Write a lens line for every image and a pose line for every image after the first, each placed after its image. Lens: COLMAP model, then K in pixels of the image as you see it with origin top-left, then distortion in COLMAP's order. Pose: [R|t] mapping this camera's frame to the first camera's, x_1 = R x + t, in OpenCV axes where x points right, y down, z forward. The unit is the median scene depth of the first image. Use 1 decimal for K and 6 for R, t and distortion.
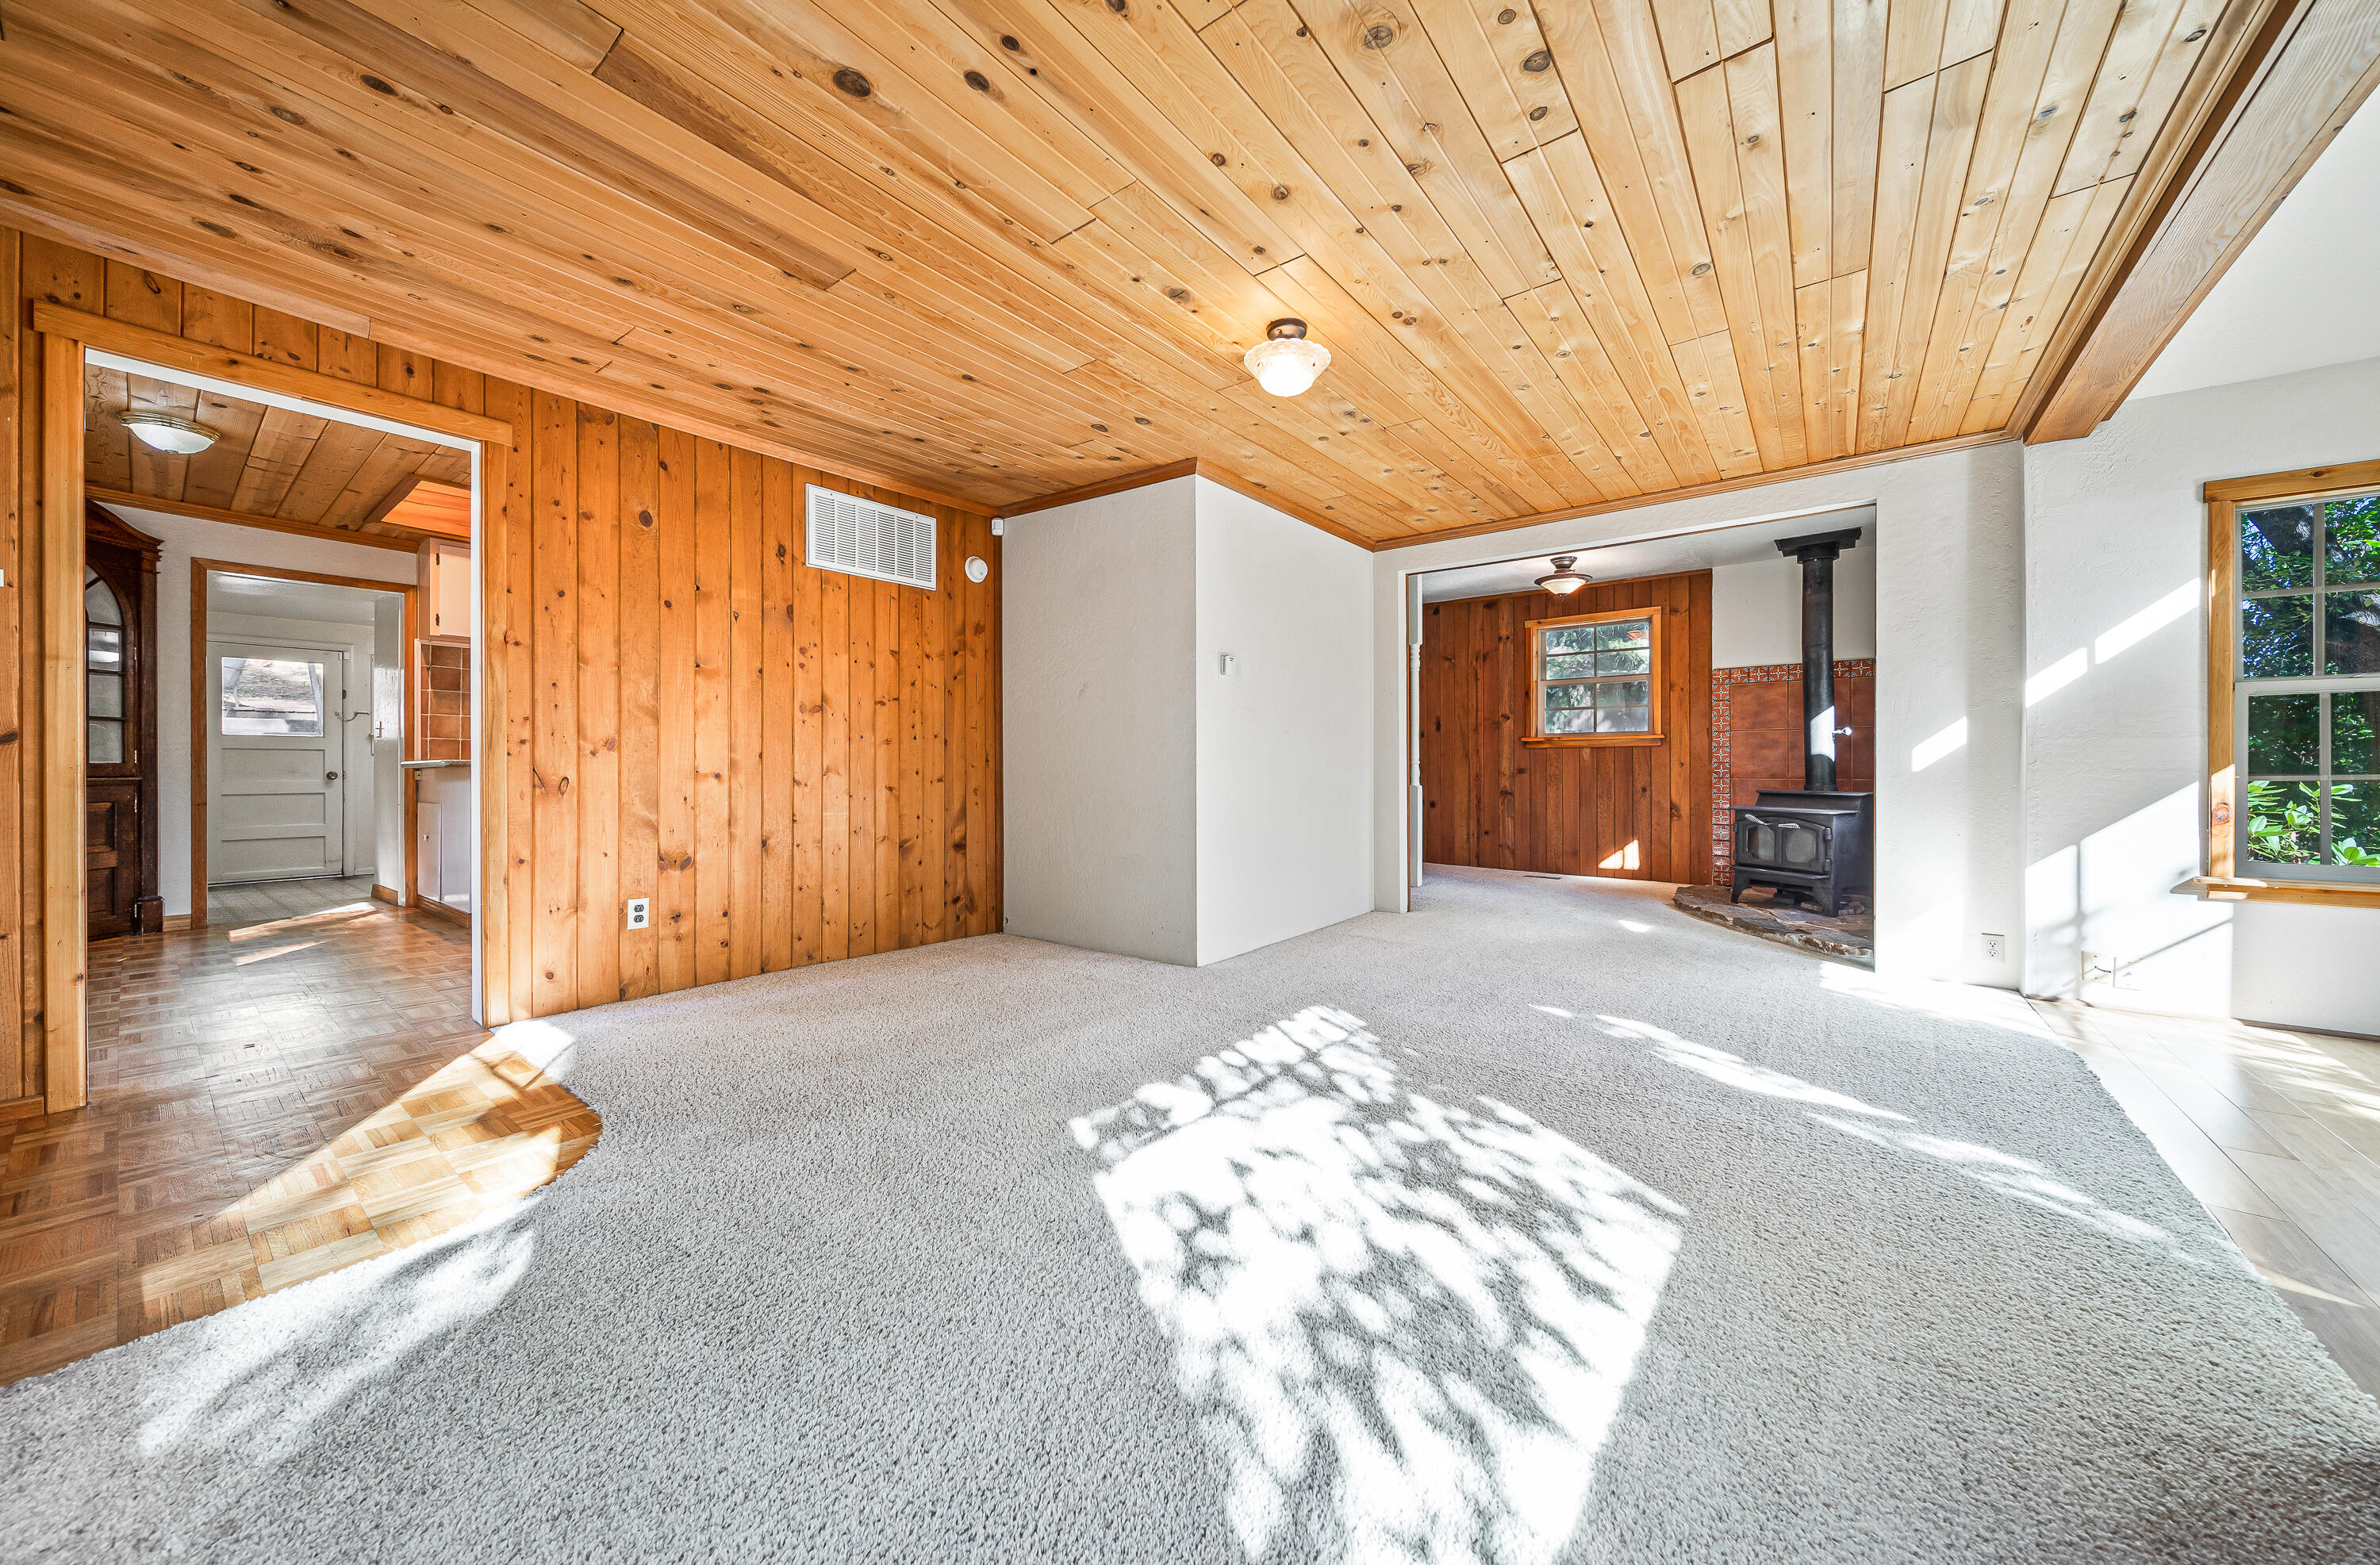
lens RADIAL K [[824.0, 0, 1191.9], [0, 824.0, 774.0], [0, 0, 1]] dist [-0.000466, -0.000048]
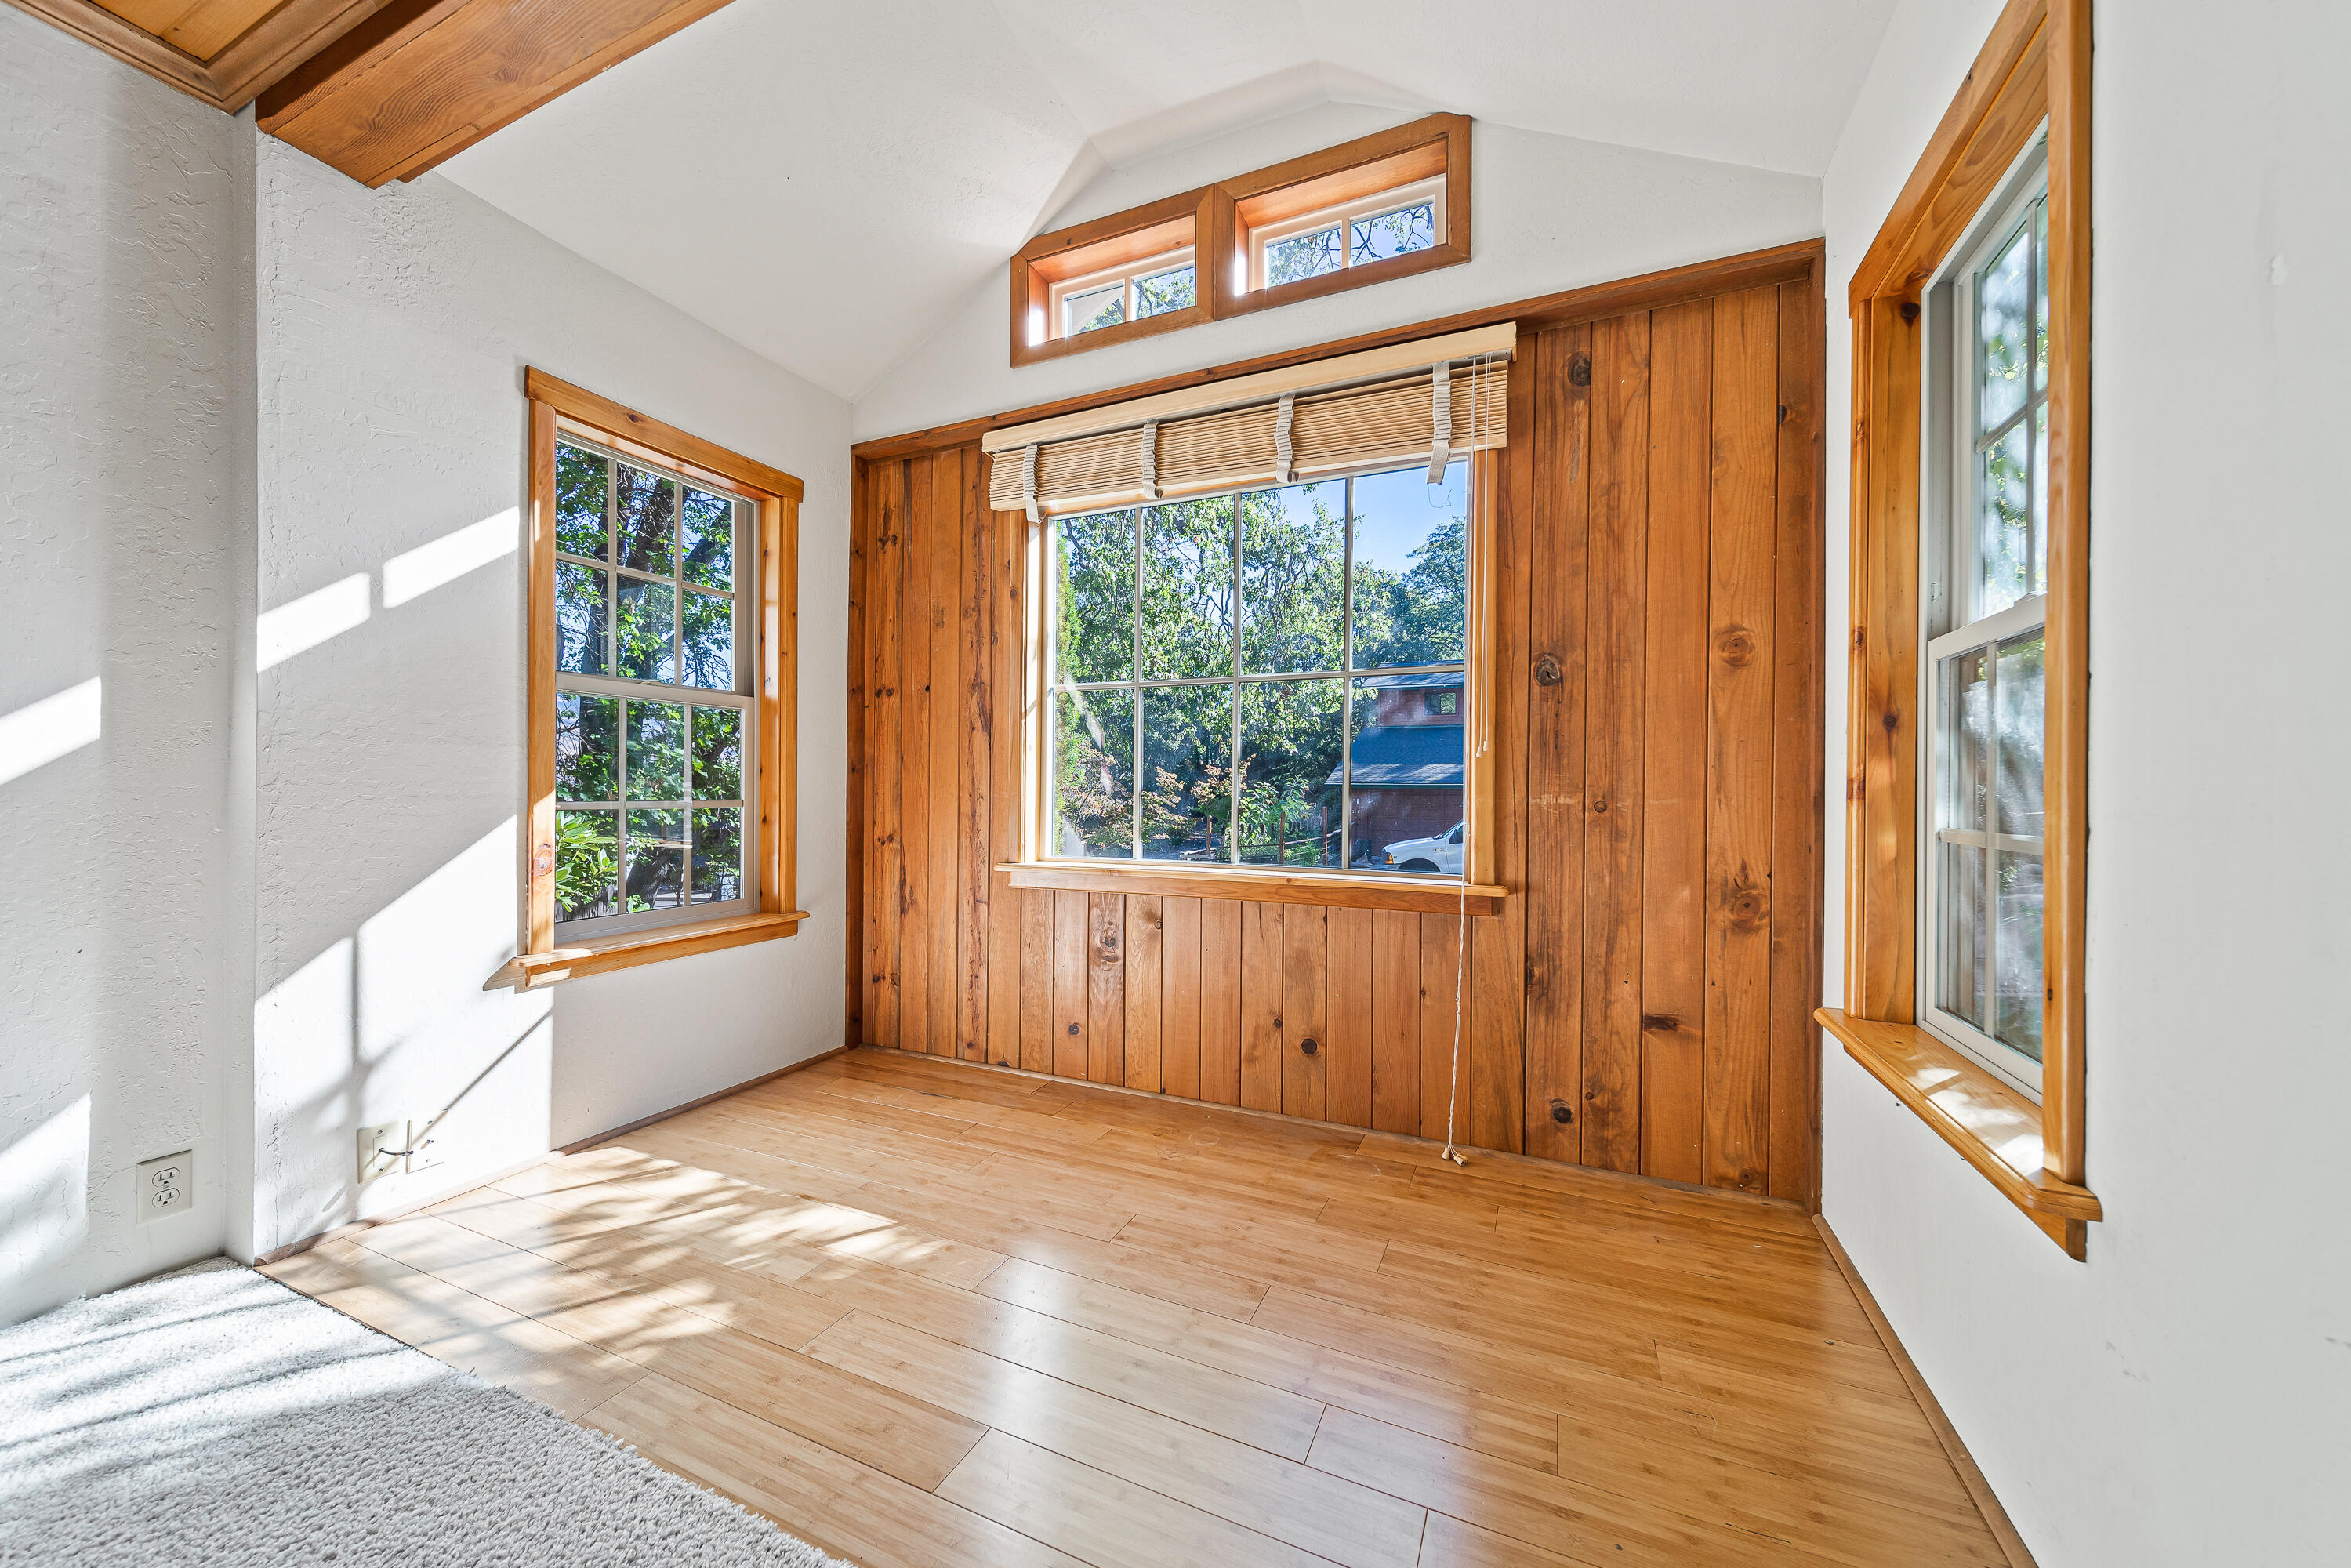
lens RADIAL K [[849.0, 0, 1175.5], [0, 849.0, 784.0], [0, 0, 1]] dist [0.000286, 0.000035]
pose [[-0.234045, -0.001501, 0.972225, 0.428414], [0.010127, 0.999941, 0.003982, -0.013186], [-0.972173, 0.010778, -0.234016, 0.636923]]
